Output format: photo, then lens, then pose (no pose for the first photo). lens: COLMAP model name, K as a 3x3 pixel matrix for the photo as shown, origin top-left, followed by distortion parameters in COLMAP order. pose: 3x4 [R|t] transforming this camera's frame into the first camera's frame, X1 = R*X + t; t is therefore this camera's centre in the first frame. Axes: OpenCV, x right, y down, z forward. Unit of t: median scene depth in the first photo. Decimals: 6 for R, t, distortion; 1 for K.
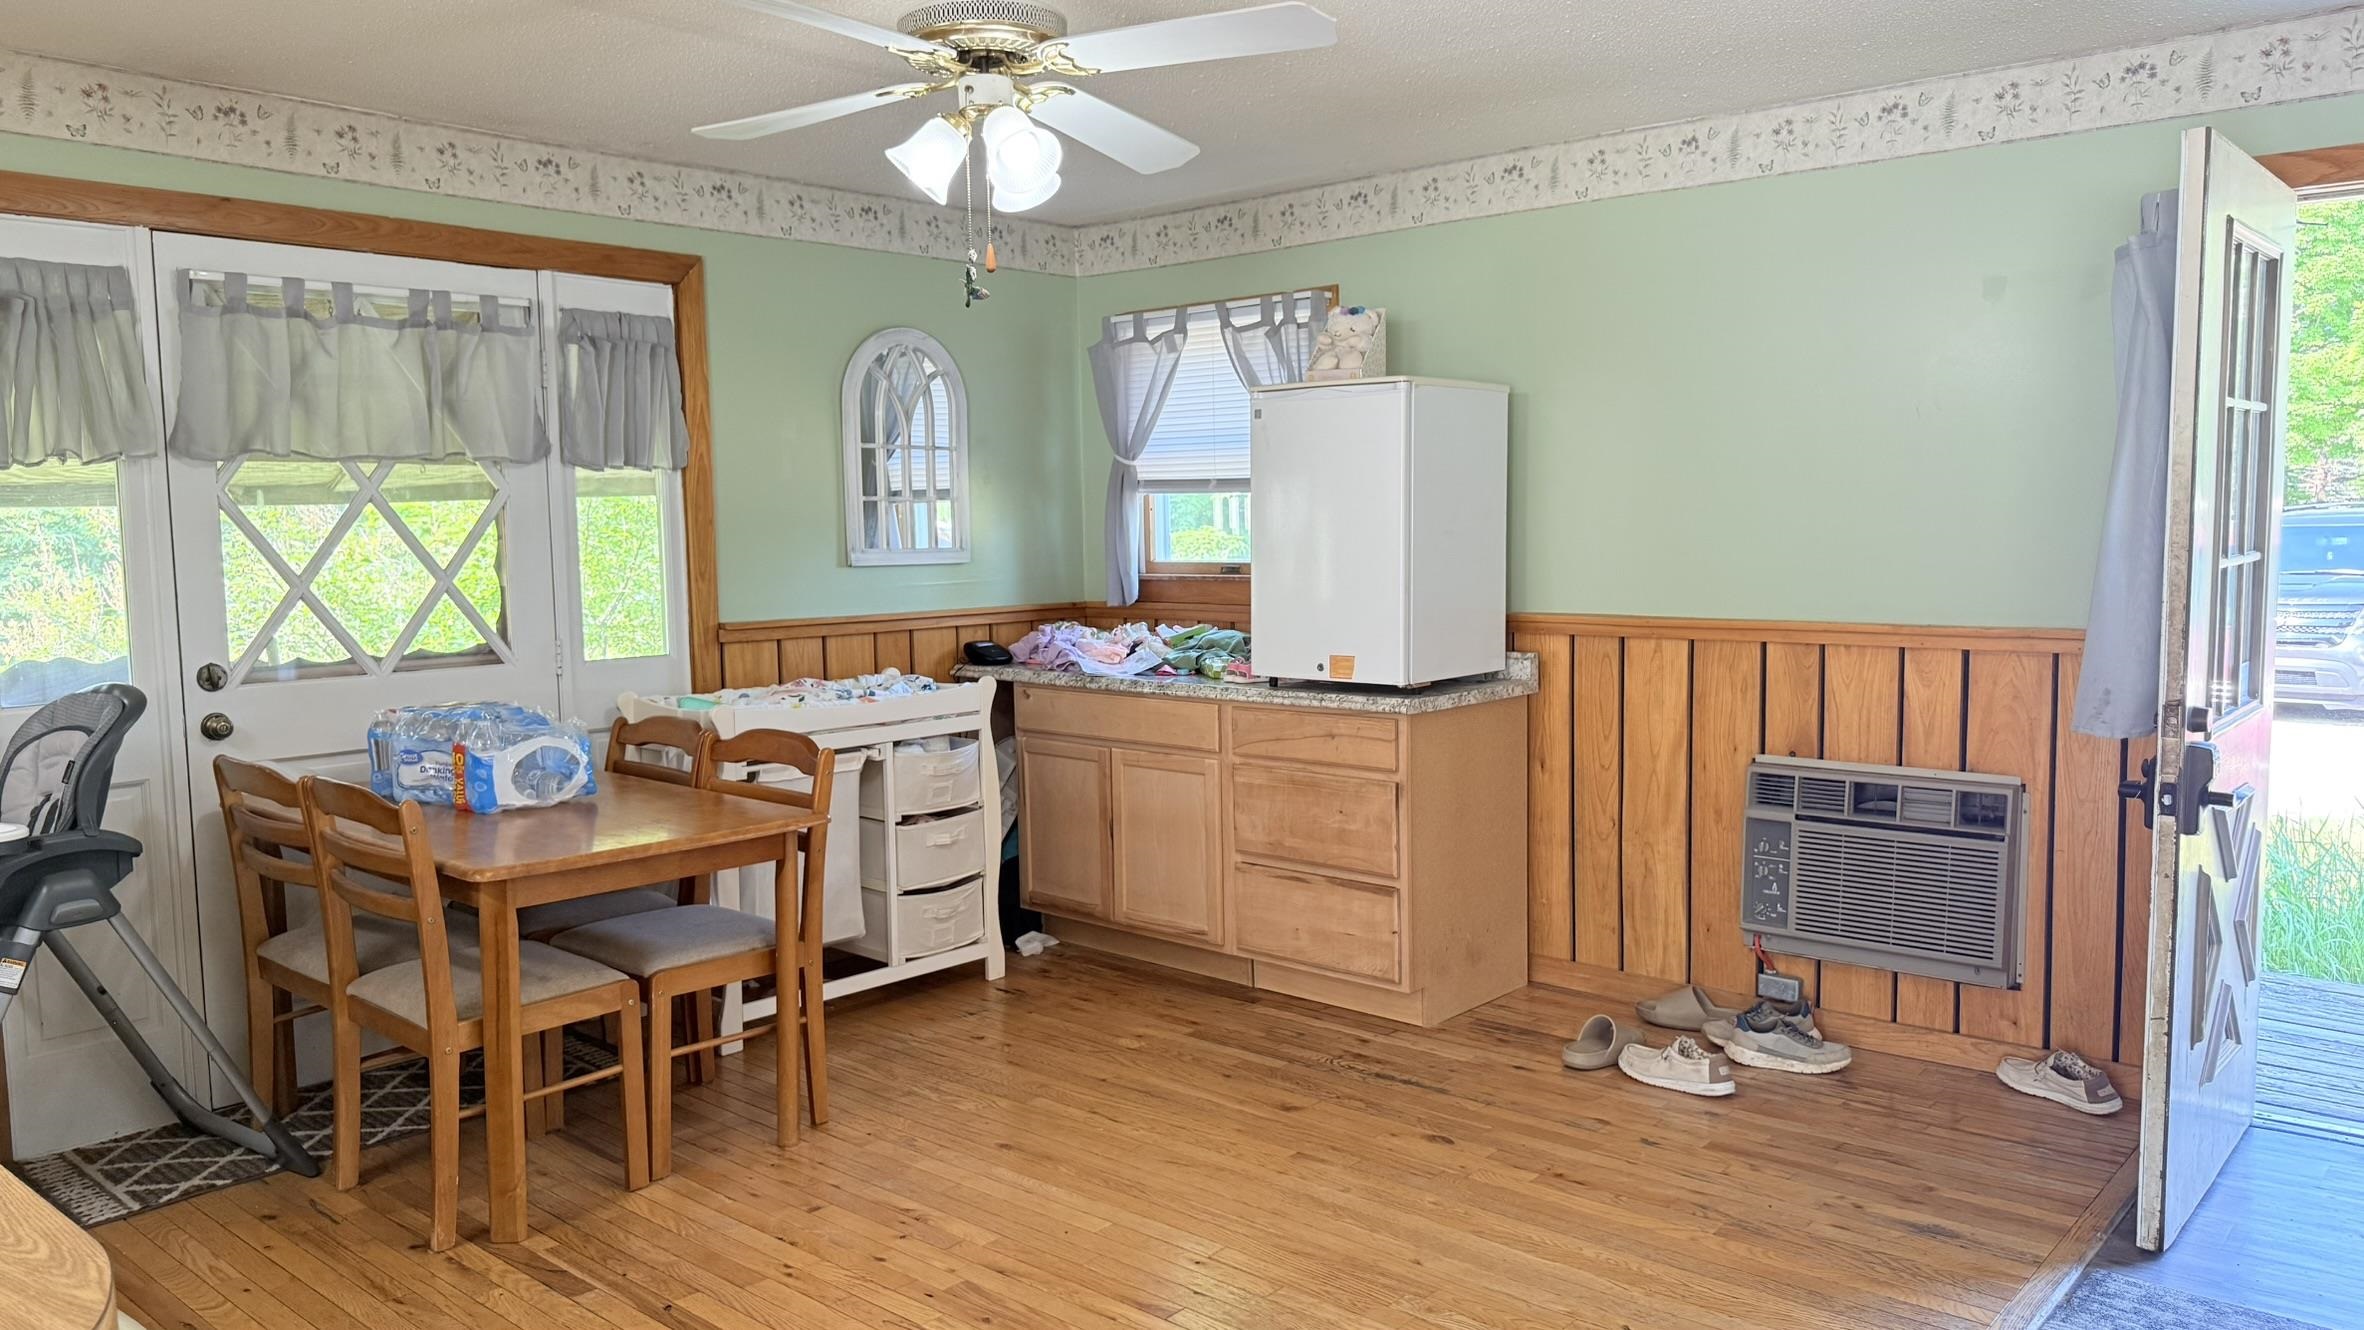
lens RADIAL K [[1686.9, 0, 1182.0], [0, 1686.9, 665.0], [0, 0, 1]] dist [0.004103, -0.009683]
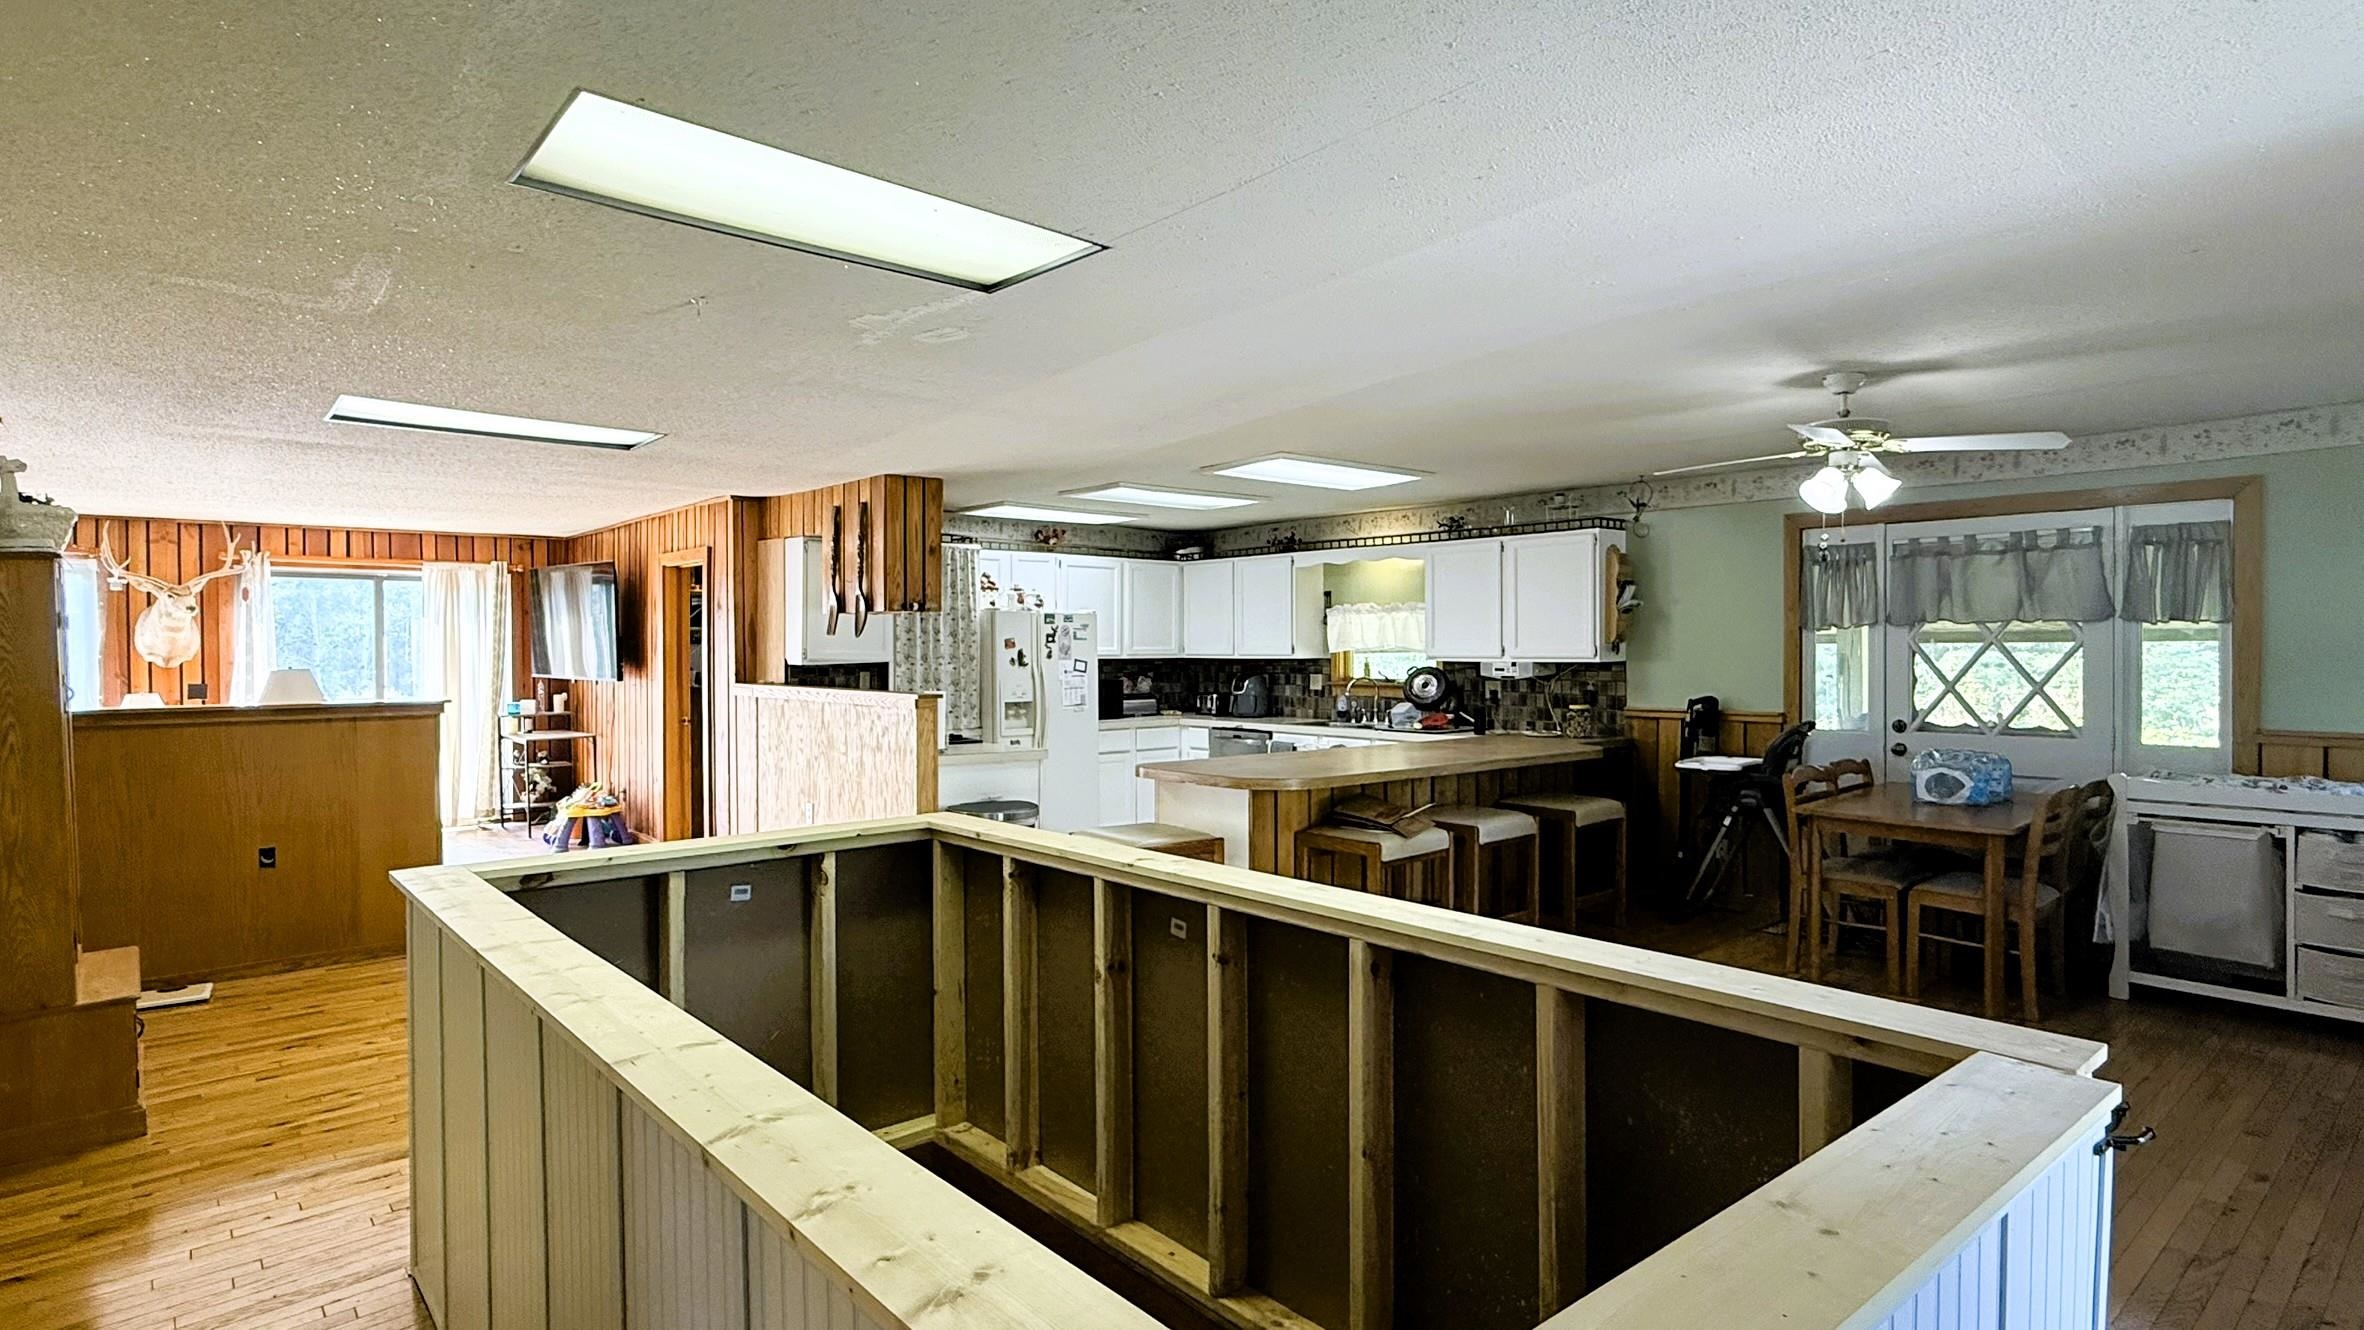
lens RADIAL K [[1189.5, 0, 1182.0], [0, 1189.5, 665.0], [0, 0, 1]] dist [0.000643, 0.000129]
pose [[-0.129308, 0.032957, -0.991057, 0.943202], [-0.075907, 0.996186, 0.043031, -0.059710], [0.988695, 0.080792, -0.126313, 0.254556]]
